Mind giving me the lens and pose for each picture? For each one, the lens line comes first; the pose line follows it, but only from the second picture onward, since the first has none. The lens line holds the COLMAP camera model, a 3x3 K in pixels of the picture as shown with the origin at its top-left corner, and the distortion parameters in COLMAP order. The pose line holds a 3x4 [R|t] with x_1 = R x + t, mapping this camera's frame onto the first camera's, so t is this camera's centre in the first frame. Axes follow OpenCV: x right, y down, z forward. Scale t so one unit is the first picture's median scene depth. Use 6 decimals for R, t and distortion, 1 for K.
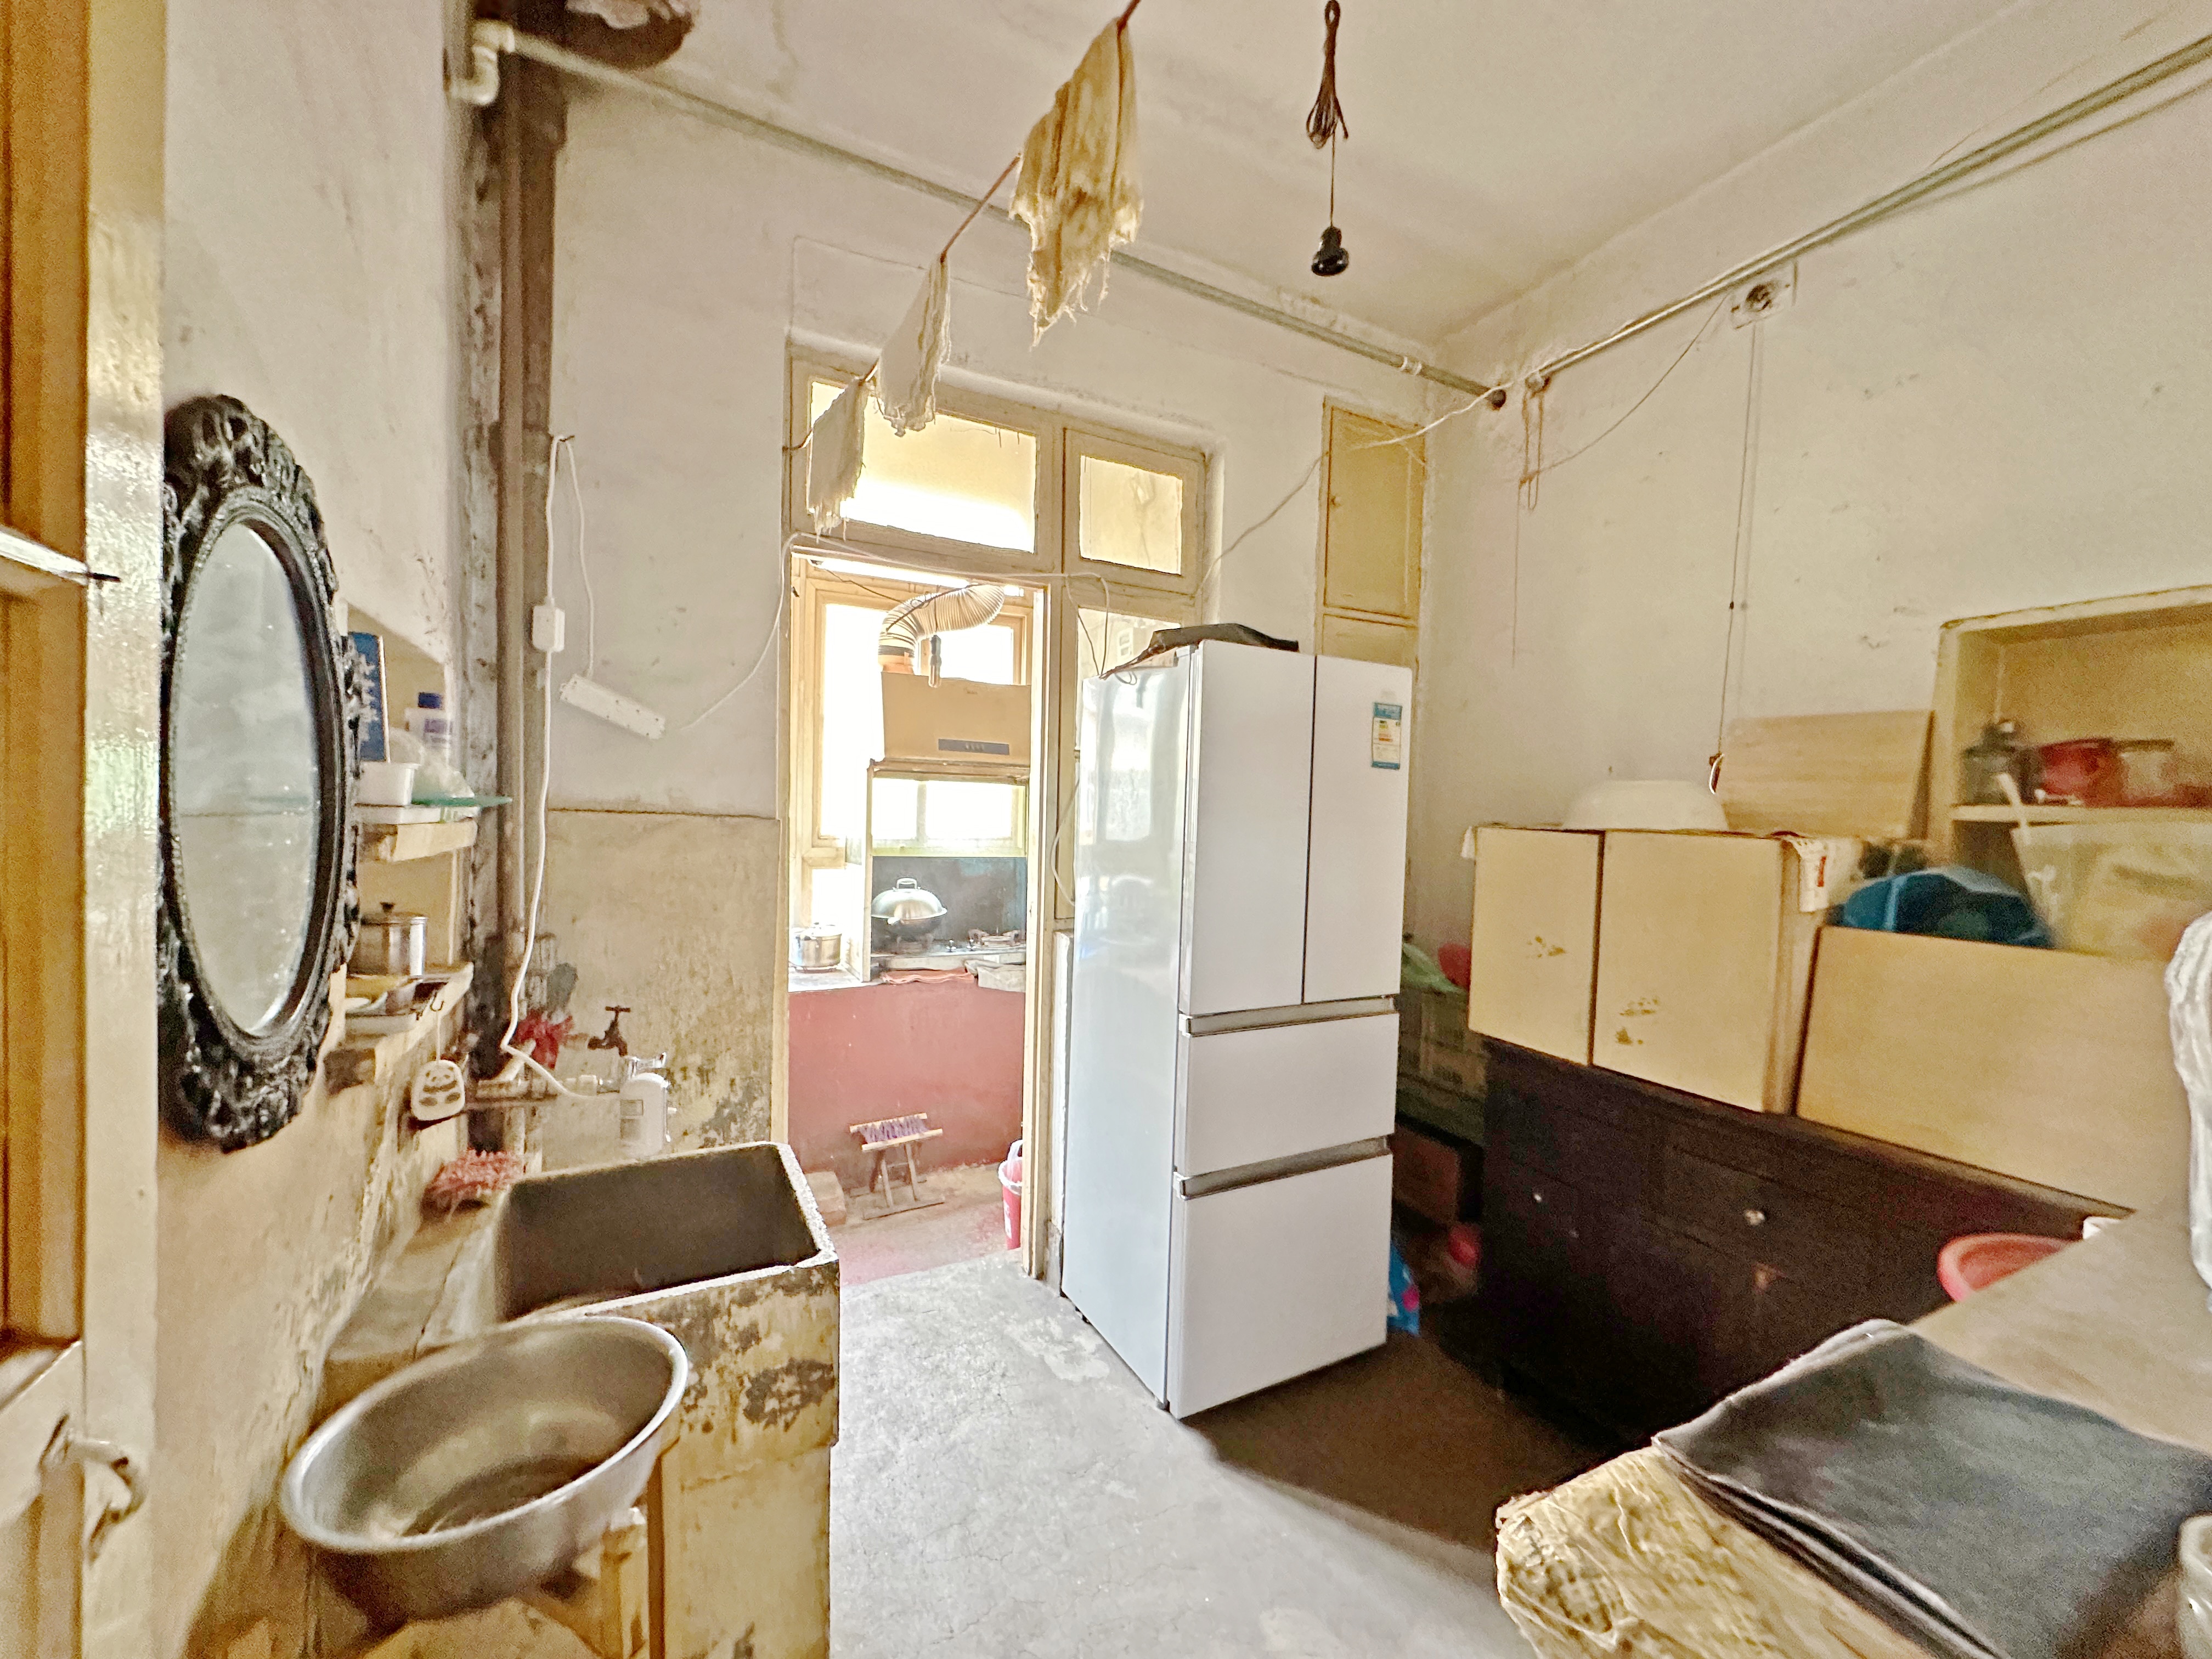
lens RADIAL K [[880.1, 0, 1109.9], [0, 880.1, 834.7], [0, 0, 1]] dist [-0.000423, -0.000035]
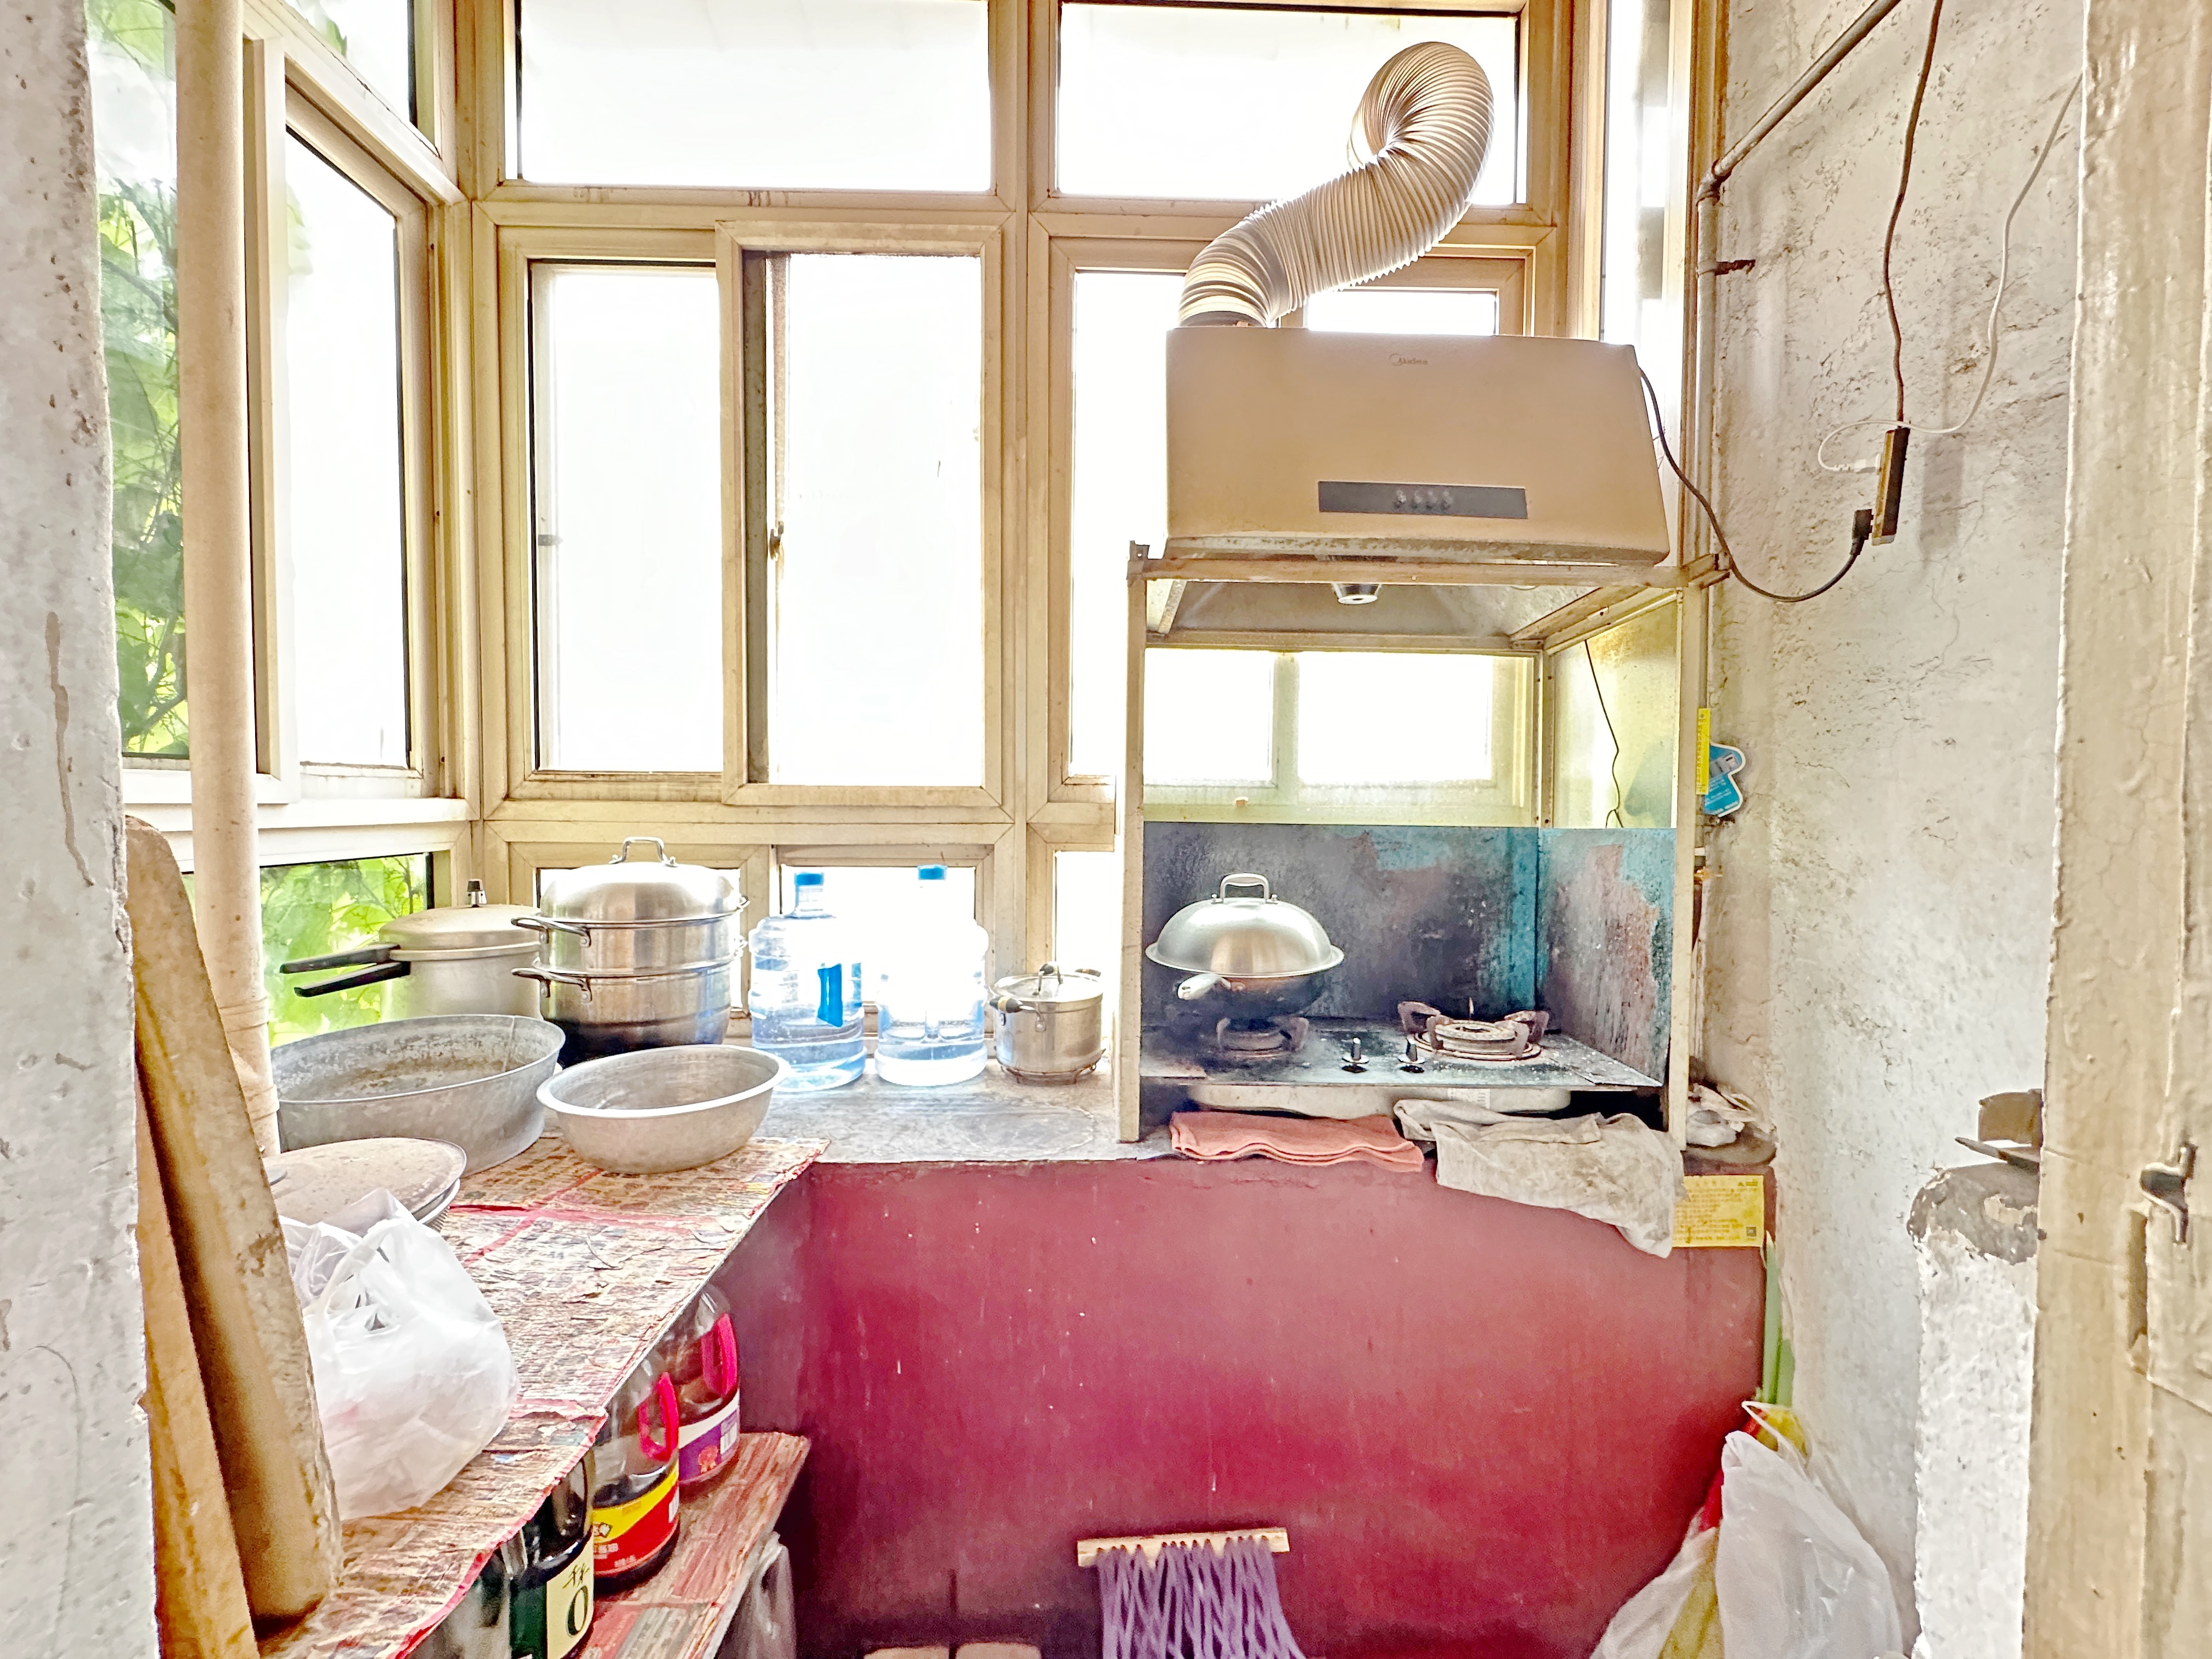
lens RADIAL K [[880.1, 0, 1106.9], [0, 880.1, 832.3], [0, 0, 1]] dist [-0.000423, -0.000035]
pose [[0.900060, -0.001603, -0.435762, -0.111599], [0.002327, 0.999997, 0.001126, 0.030170], [0.435759, -0.002028, 0.900061, 0.610223]]
